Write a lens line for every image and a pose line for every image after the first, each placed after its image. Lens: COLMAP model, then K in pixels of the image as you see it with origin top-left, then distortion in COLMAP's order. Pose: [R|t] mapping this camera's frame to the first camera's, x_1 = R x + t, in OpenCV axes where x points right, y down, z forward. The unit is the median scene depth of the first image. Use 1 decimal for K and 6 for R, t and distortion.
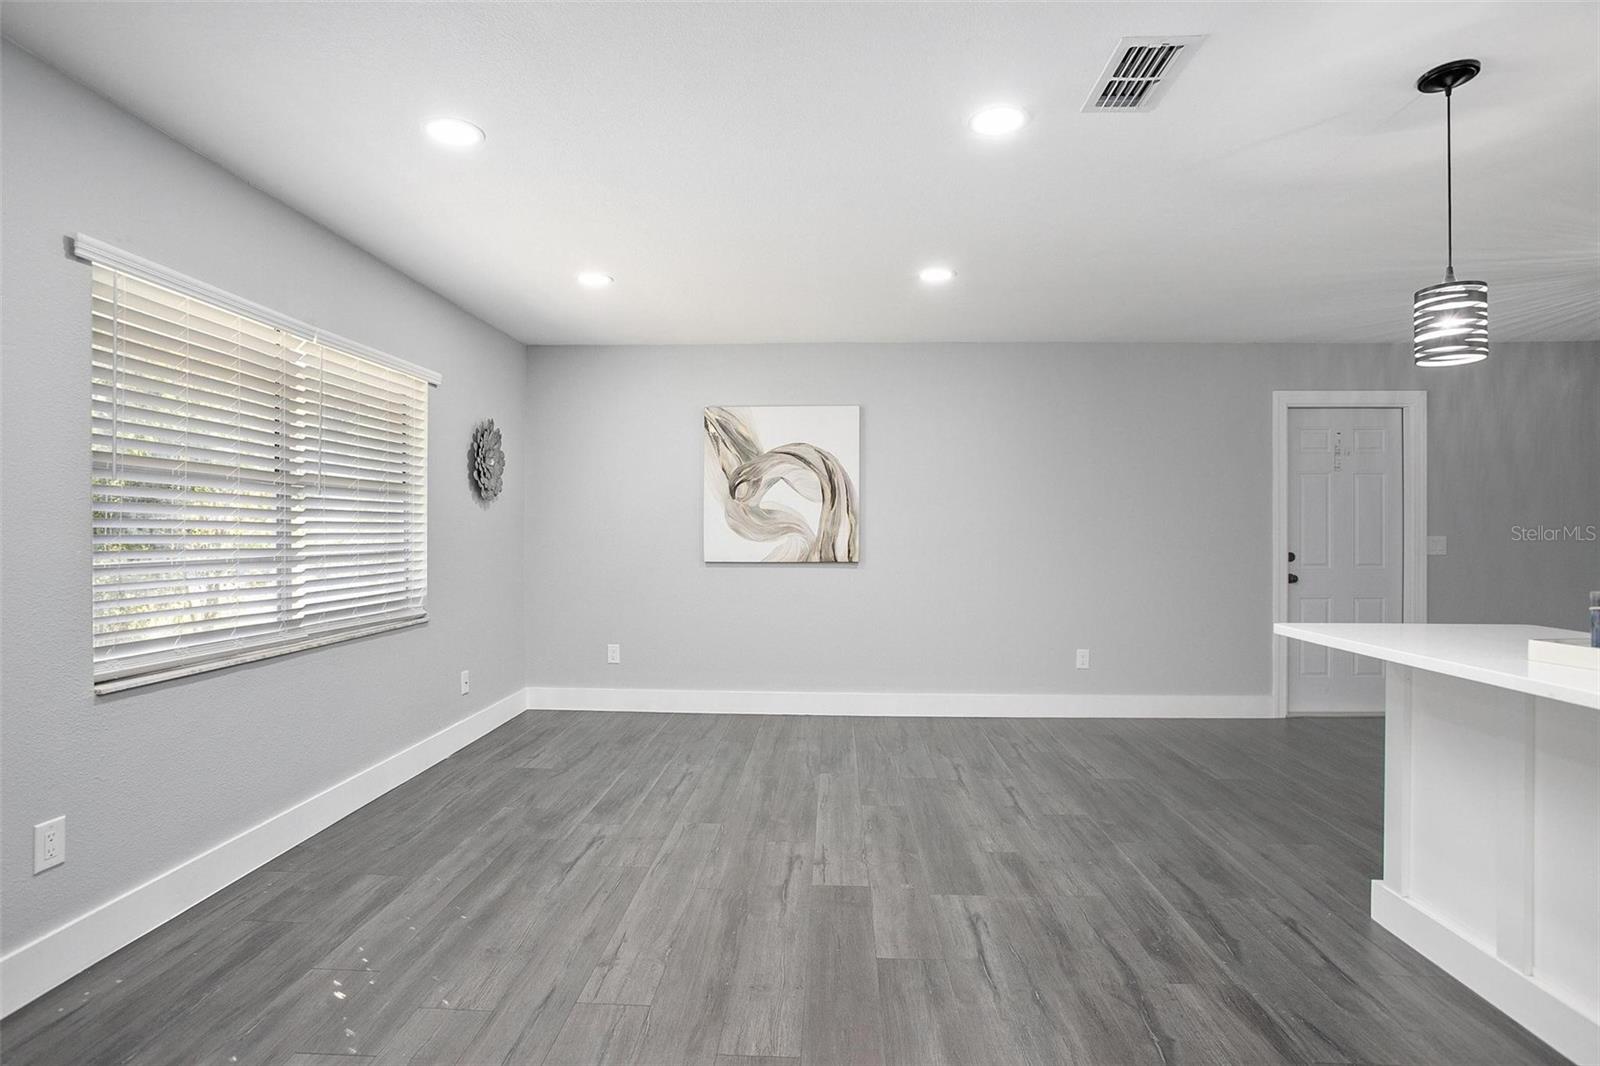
lens RADIAL K [[801.5, 0, 793.5], [0, 801.5, 527.9], [0, 0, 1]] dist [-0.055516, 0.004291]
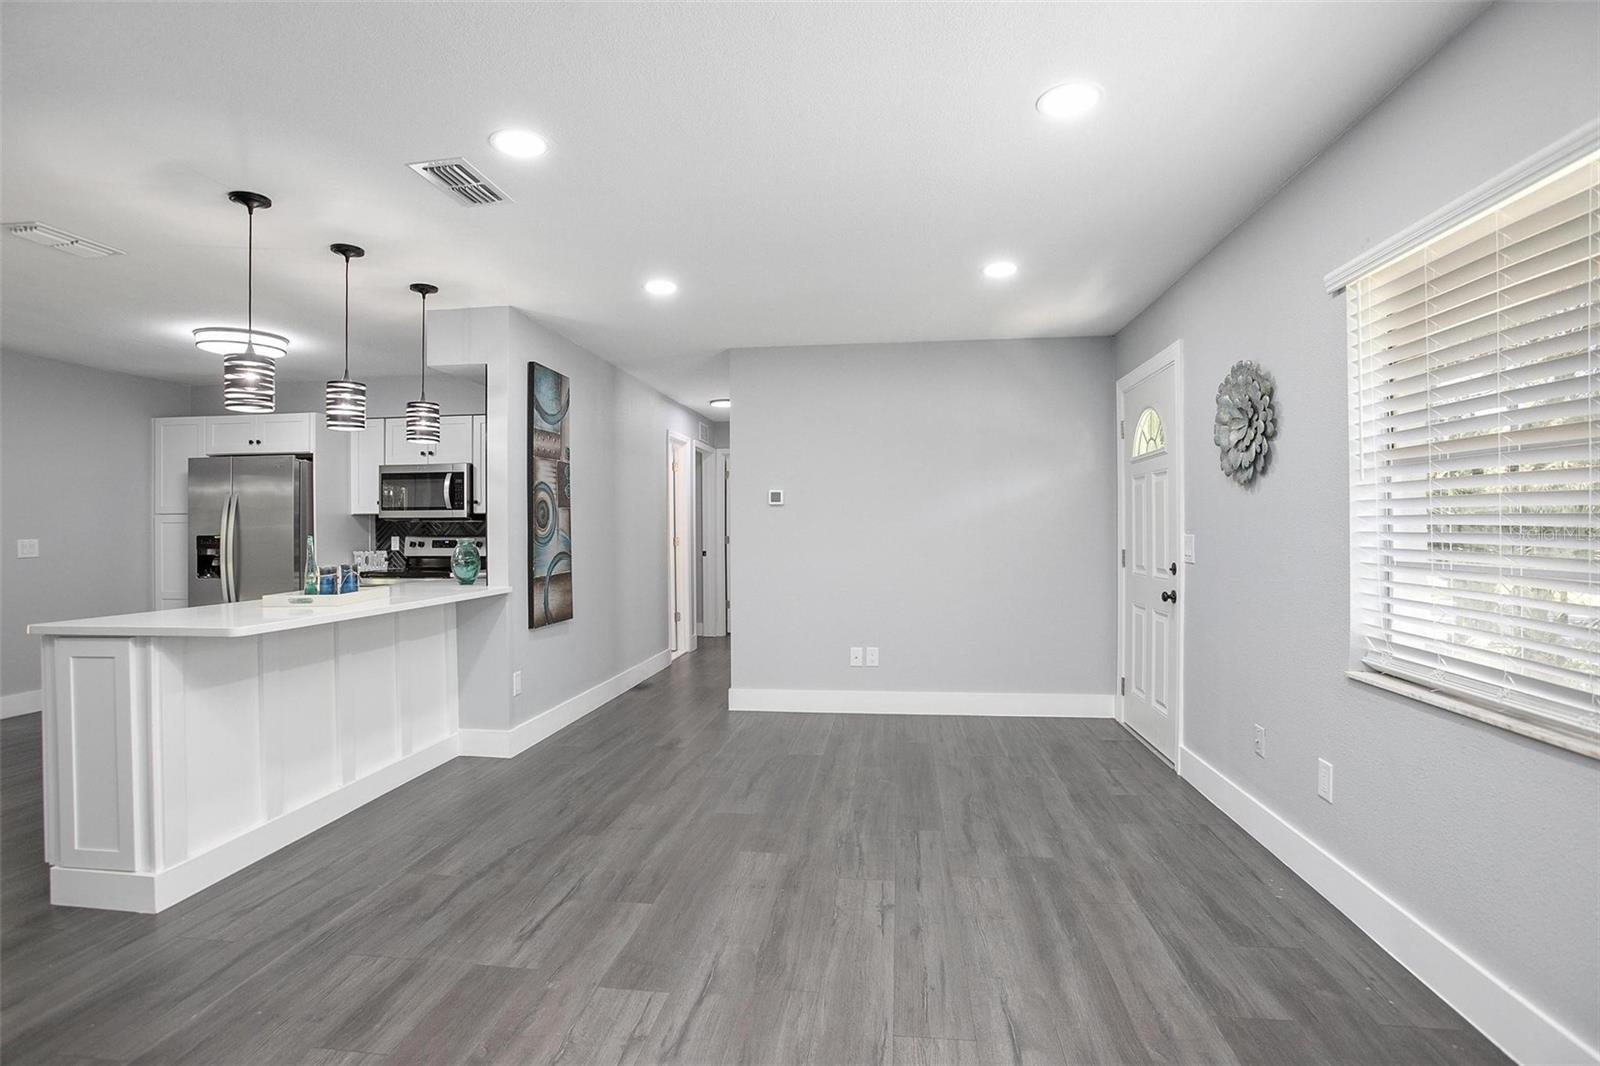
lens RADIAL K [[767.3, 0, 783.8], [0, 767.3, 526.3], [0, 0, 1]] dist [-0.025034, 0.005908]
pose [[-0.995371, 0.006617, 0.095879, -0.108349], [0.005991, 0.999959, -0.006812, 0.002108], [-0.095920, -0.006206, -0.995370, 1.162074]]
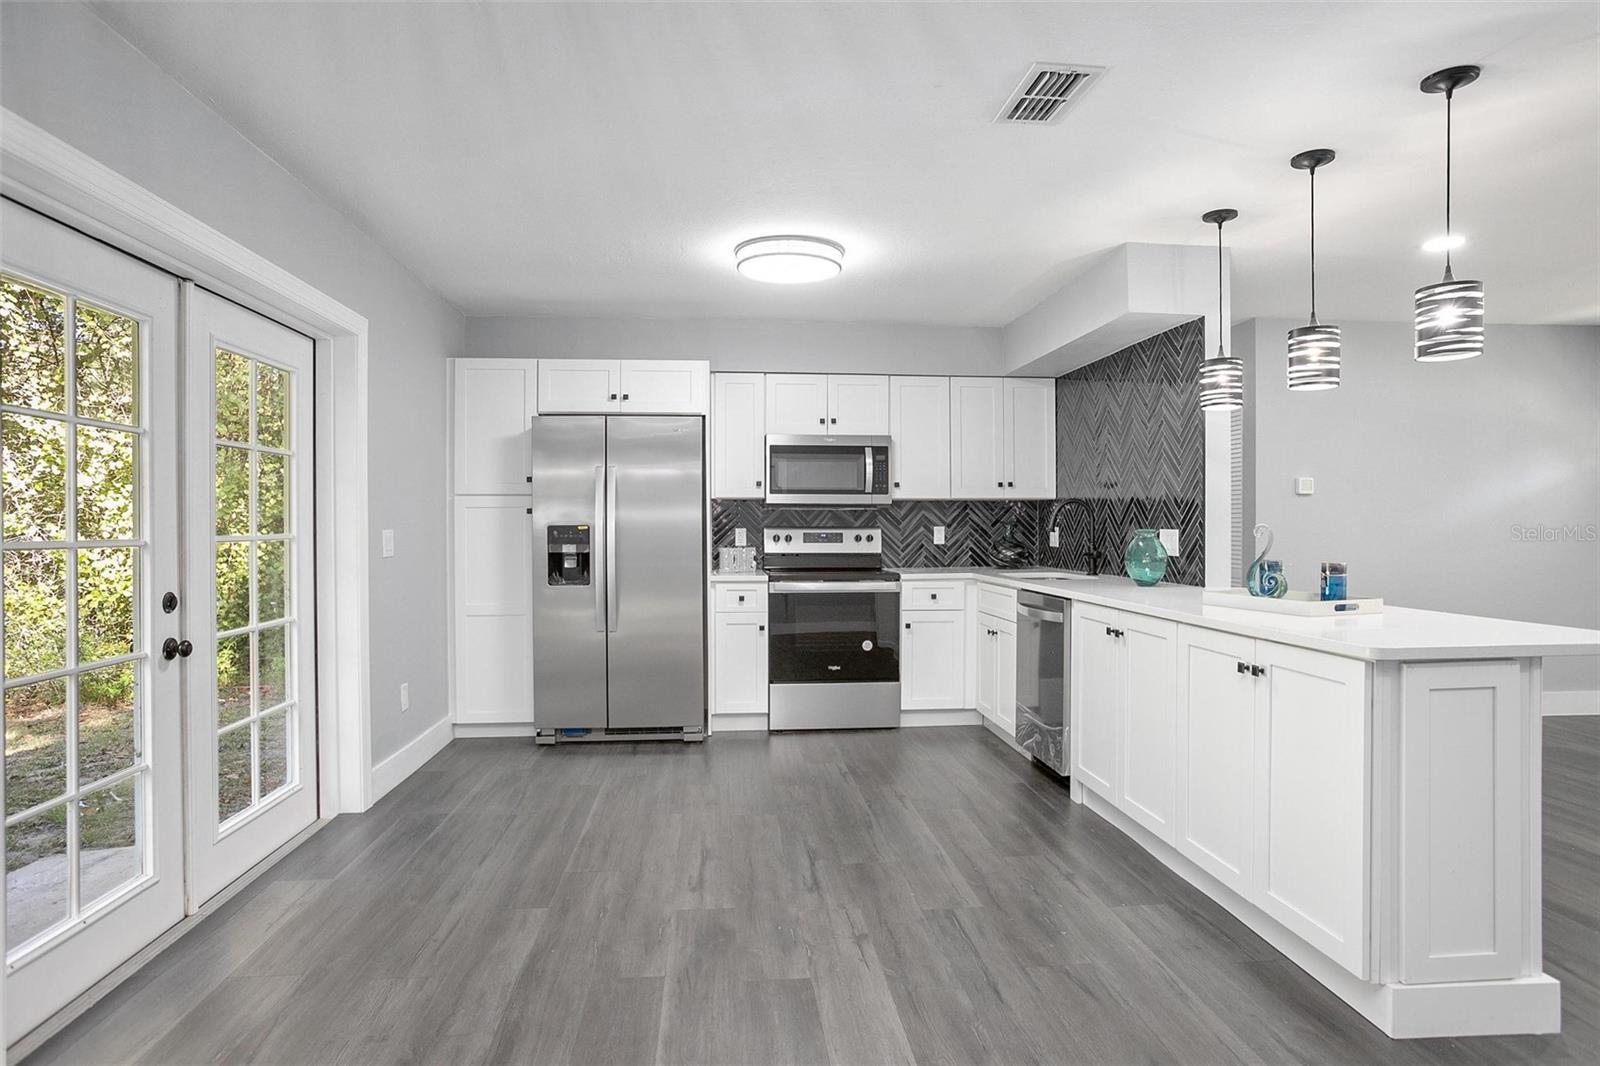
lens RADIAL K [[850.6, 0, 788.7], [0, 850.6, 541.0], [0, 0, 1]] dist [-0.048862, 0.012297]
pose [[-0.991966, 0.003736, -0.126449, 0.970956], [0.001722, 0.999870, 0.016030, 0.006505], [0.126493, 0.015683, -0.991844, 1.023719]]
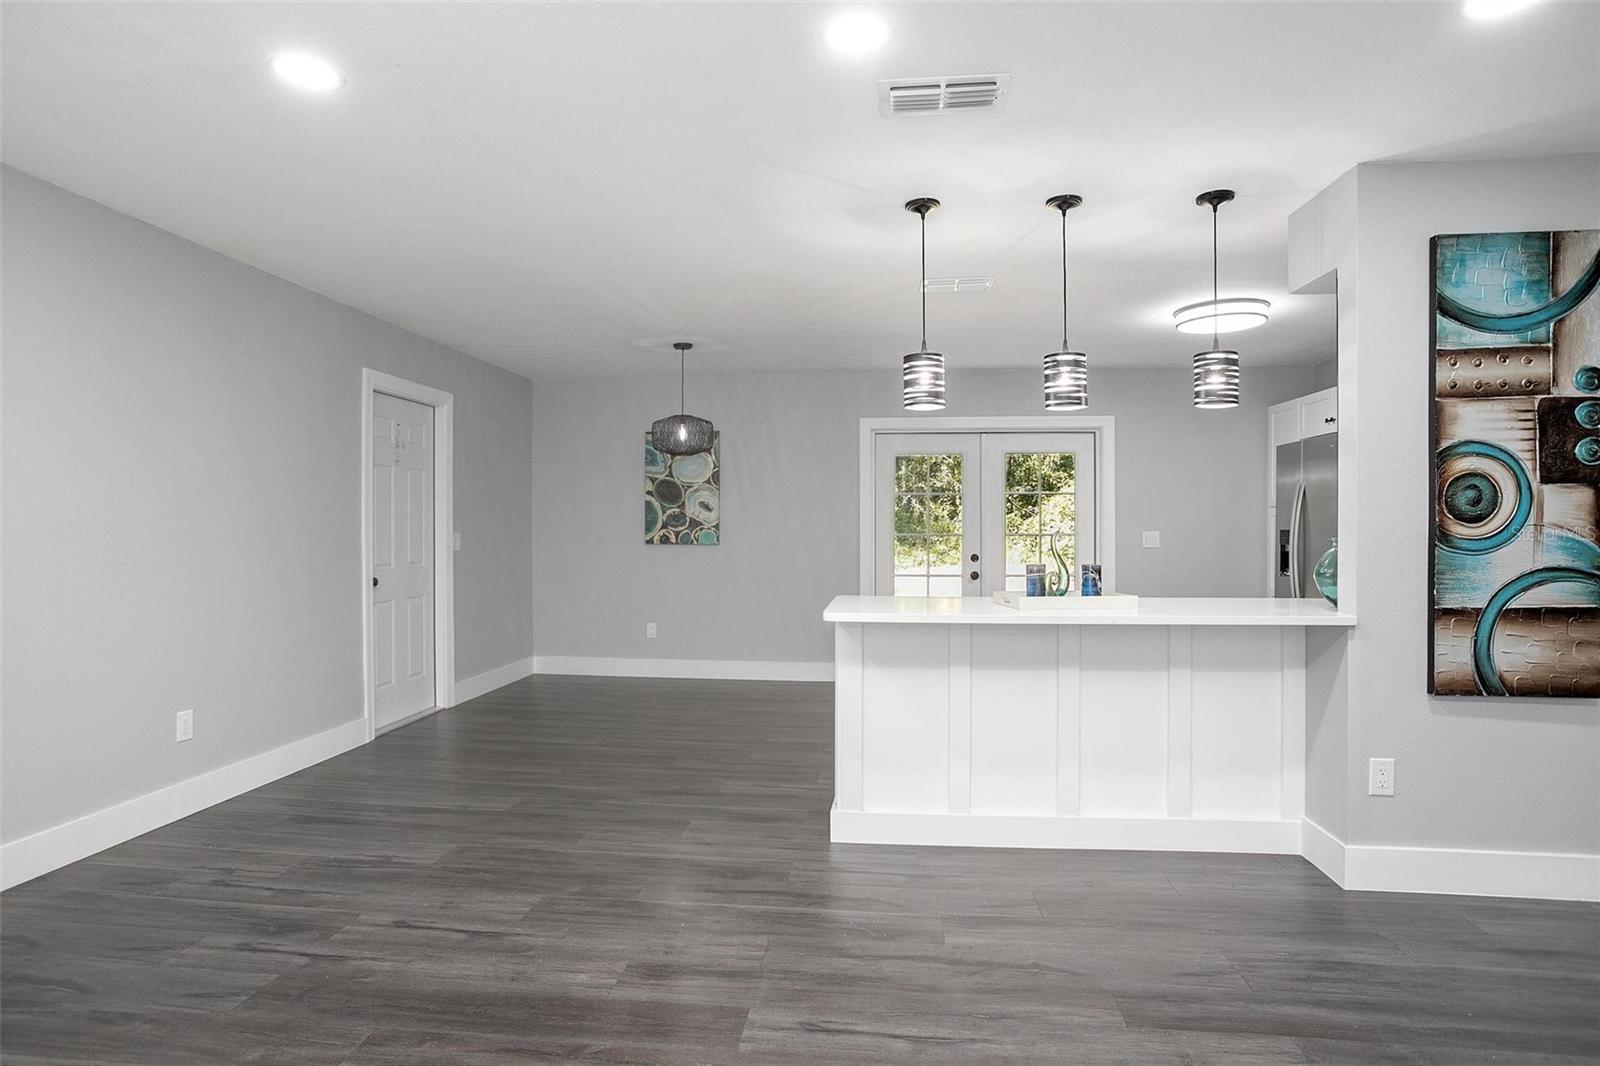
lens RADIAL K [[850.6, 0, 794.7], [0, 850.6, 531.5], [0, 0, 1]] dist [-0.048862, 0.012297]
pose [[0.060234, -0.006541, 0.998163, -0.365453], [-0.003105, 0.999972, 0.006741, -0.000583], [-0.998179, -0.003505, 0.060212, 0.593585]]
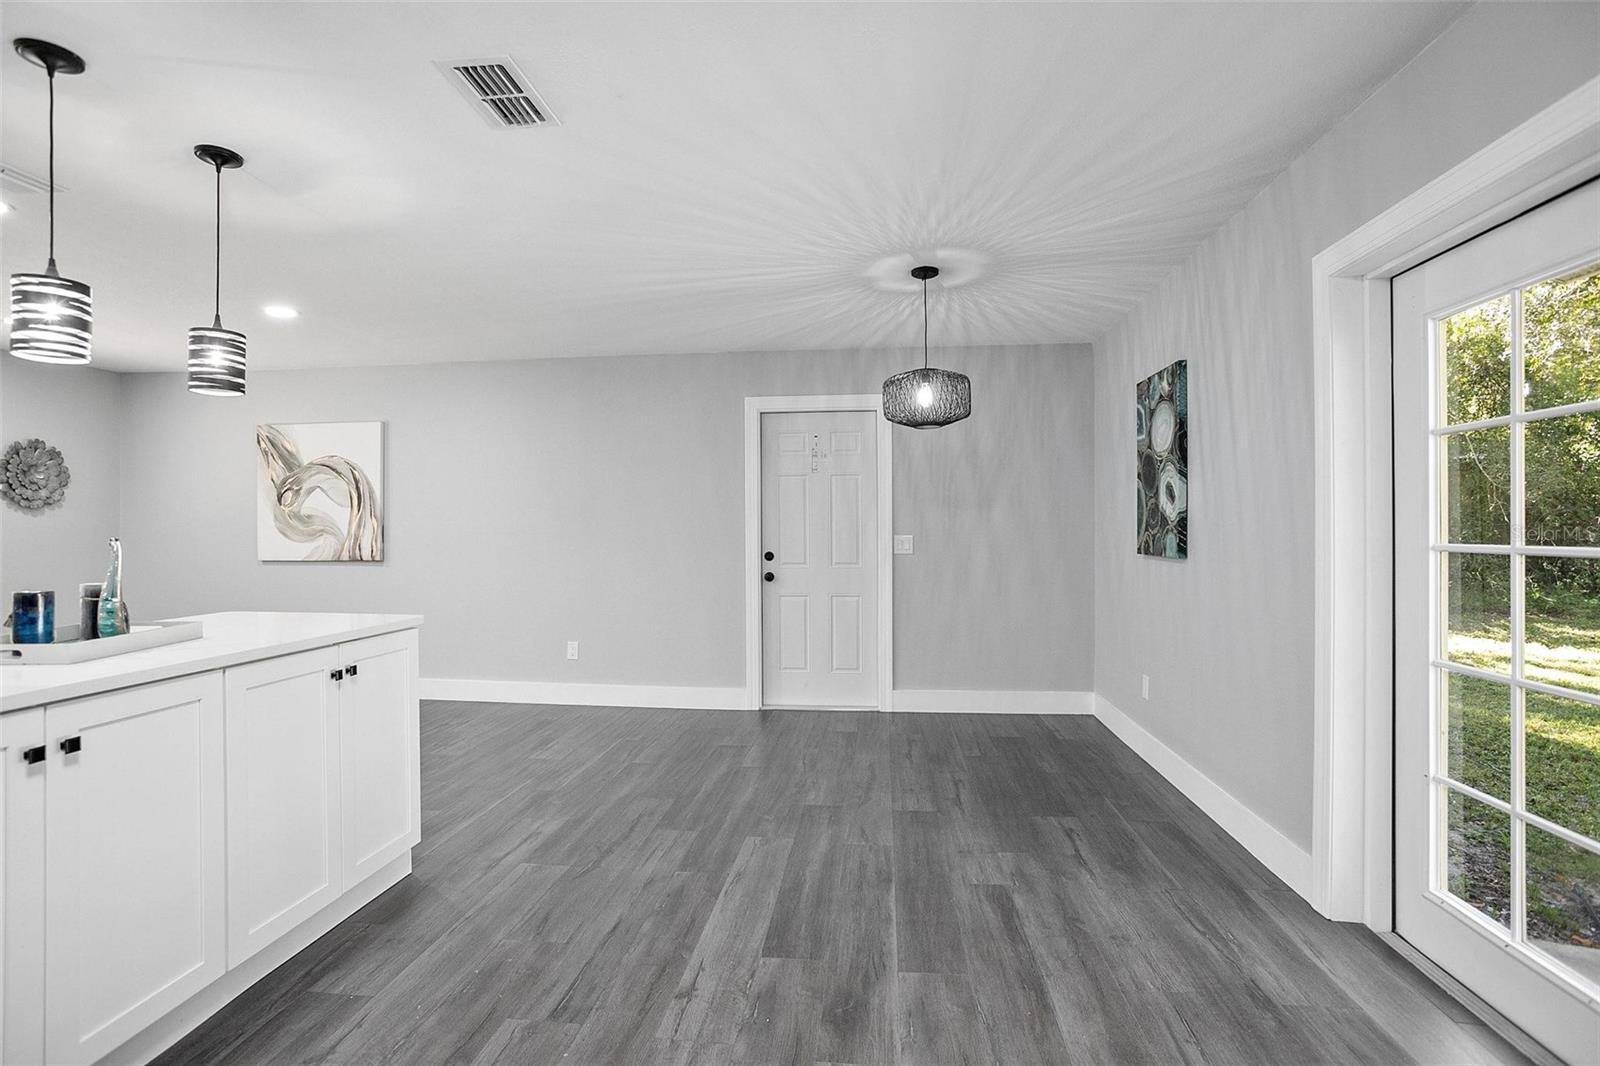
lens RADIAL K [[801.5, 0, 793.4], [0, 801.5, 529.4], [0, 0, 1]] dist [-0.055516, 0.004291]
pose [[0.997794, -0.005841, -0.066134, 0.949039], [0.005962, 0.999981, 0.001639, 0.000311], [0.066123, -0.002030, 0.997809, -0.079691]]
